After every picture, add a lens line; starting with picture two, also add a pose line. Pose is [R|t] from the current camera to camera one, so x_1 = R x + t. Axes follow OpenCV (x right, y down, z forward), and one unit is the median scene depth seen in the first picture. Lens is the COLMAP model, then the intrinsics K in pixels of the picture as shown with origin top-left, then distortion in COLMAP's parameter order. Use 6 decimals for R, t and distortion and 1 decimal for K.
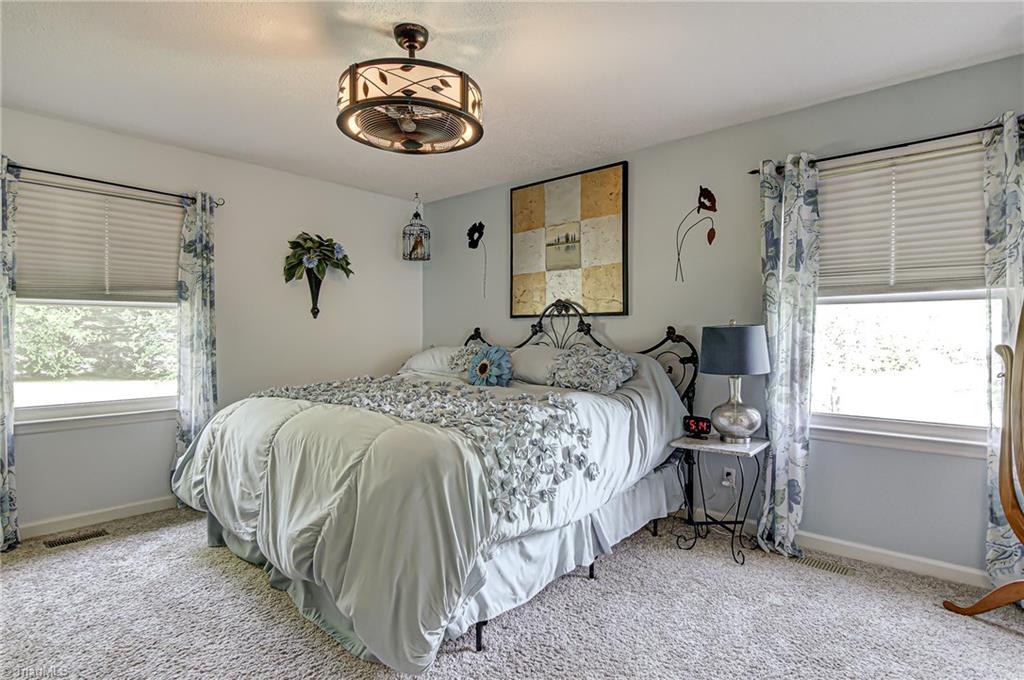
lens RADIAL K [[540.9, 0, 508.4], [0, 540.9, 338.4], [0, 0, 1]] dist [0.011463, -0.002043]
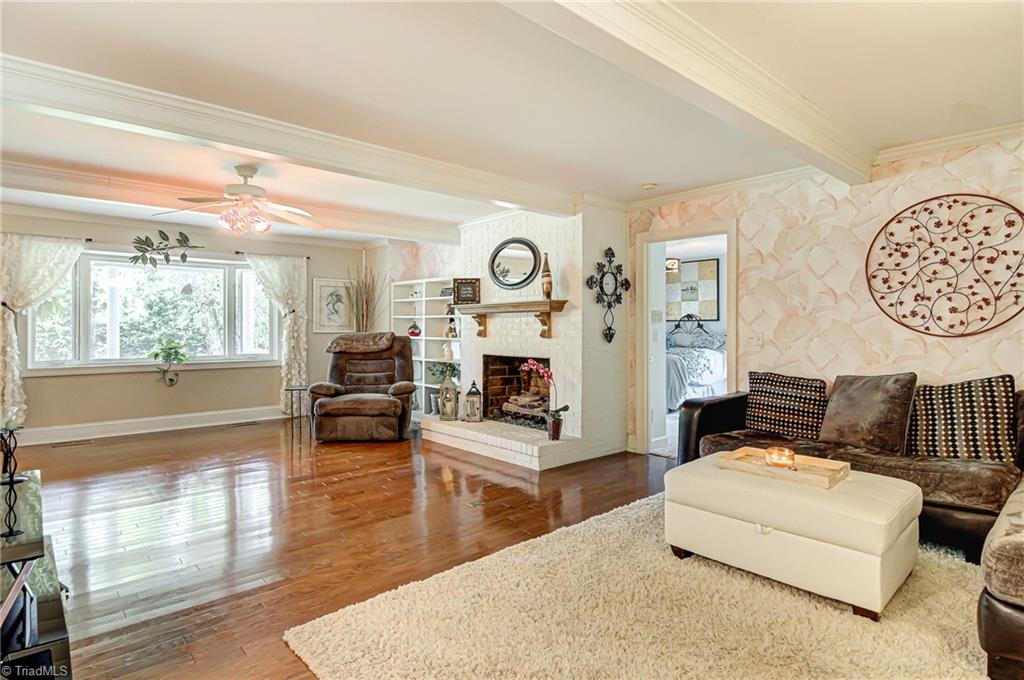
lens RADIAL K [[540.9, 0, 508.4], [0, 540.9, 338.4], [0, 0, 1]] dist [0.011463, -0.002043]
pose [[0.994448, -0.003357, -0.105173, -0.455390], [0.004478, 0.999936, 0.010425, 0.007722], [0.105131, -0.010838, 0.994399, -1.493116]]
